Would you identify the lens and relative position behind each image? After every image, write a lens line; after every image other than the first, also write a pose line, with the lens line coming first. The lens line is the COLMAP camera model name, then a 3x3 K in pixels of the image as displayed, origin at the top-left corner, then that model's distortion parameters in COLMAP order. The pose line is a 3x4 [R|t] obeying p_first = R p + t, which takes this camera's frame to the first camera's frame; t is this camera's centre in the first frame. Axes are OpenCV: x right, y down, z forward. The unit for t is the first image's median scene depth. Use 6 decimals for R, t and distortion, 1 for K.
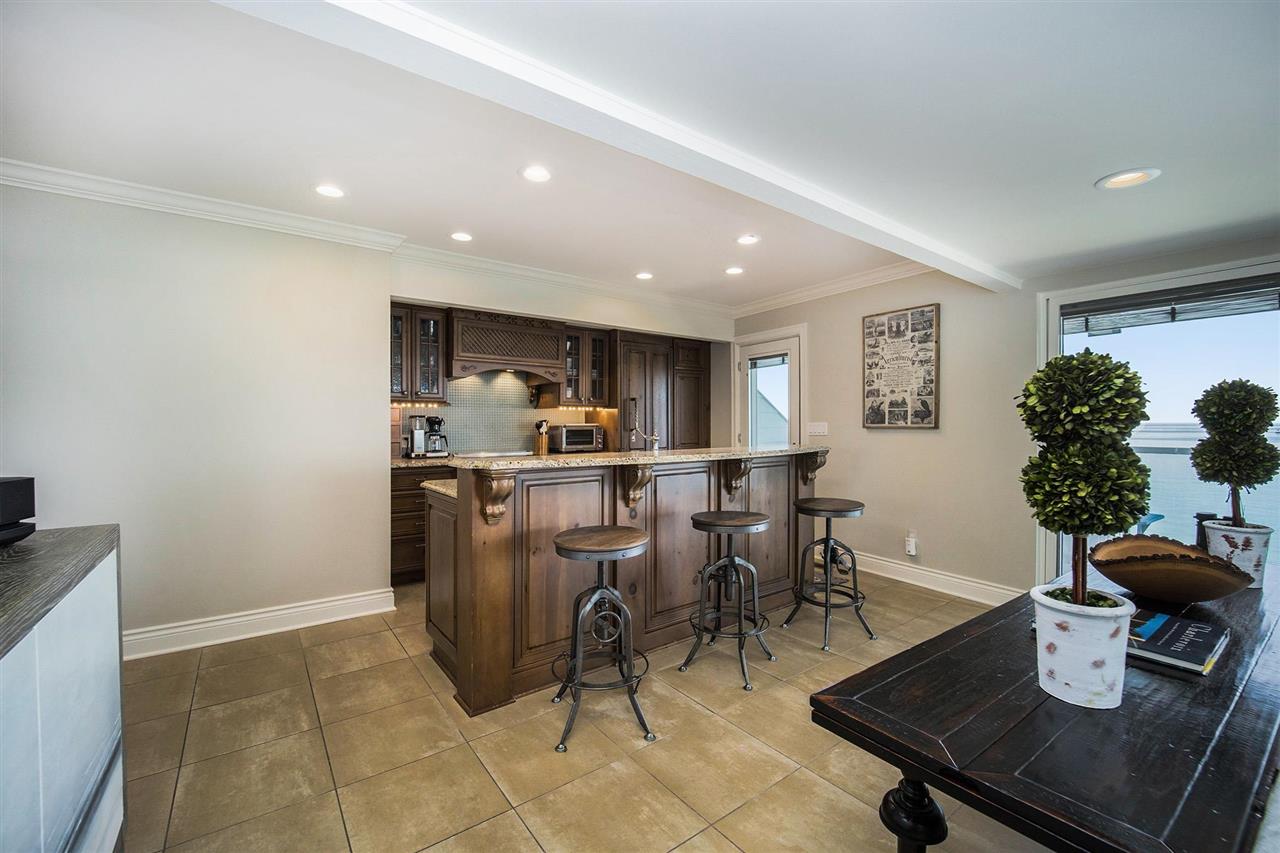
lens RADIAL K [[524.3, 0, 640.0], [0, 524.3, 426.5], [0, 0, 1]] dist [-0.011194, -0.000085]
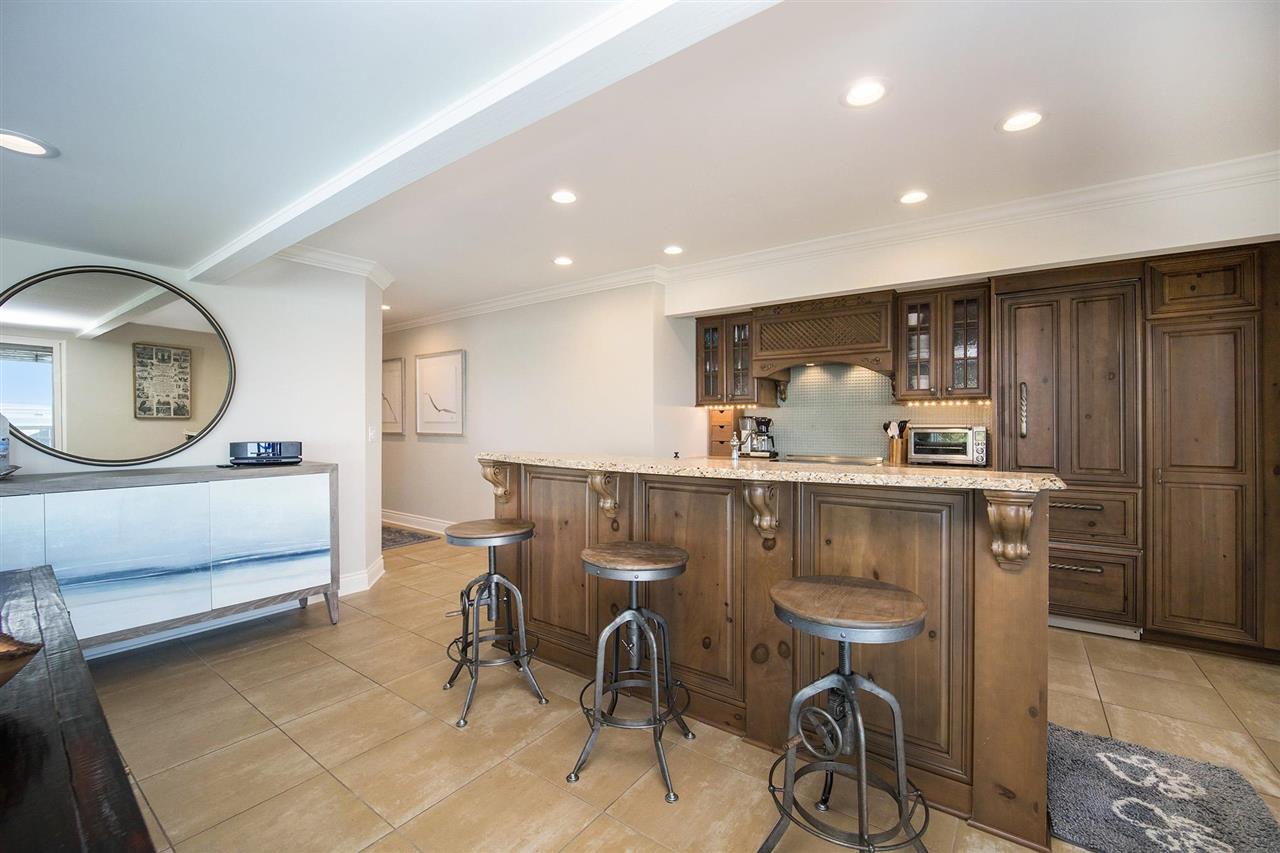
lens RADIAL K [[526.4, 0, 640.0], [0, 526.4, 426.5], [0, 0, 1]] dist [-0.026703, -0.000176]
pose [[0.295070, 0.004602, -0.955464, 0.507672], [-0.008106, 0.999964, 0.002313, -0.001208], [0.955441, 0.007063, 0.295097, 0.470312]]
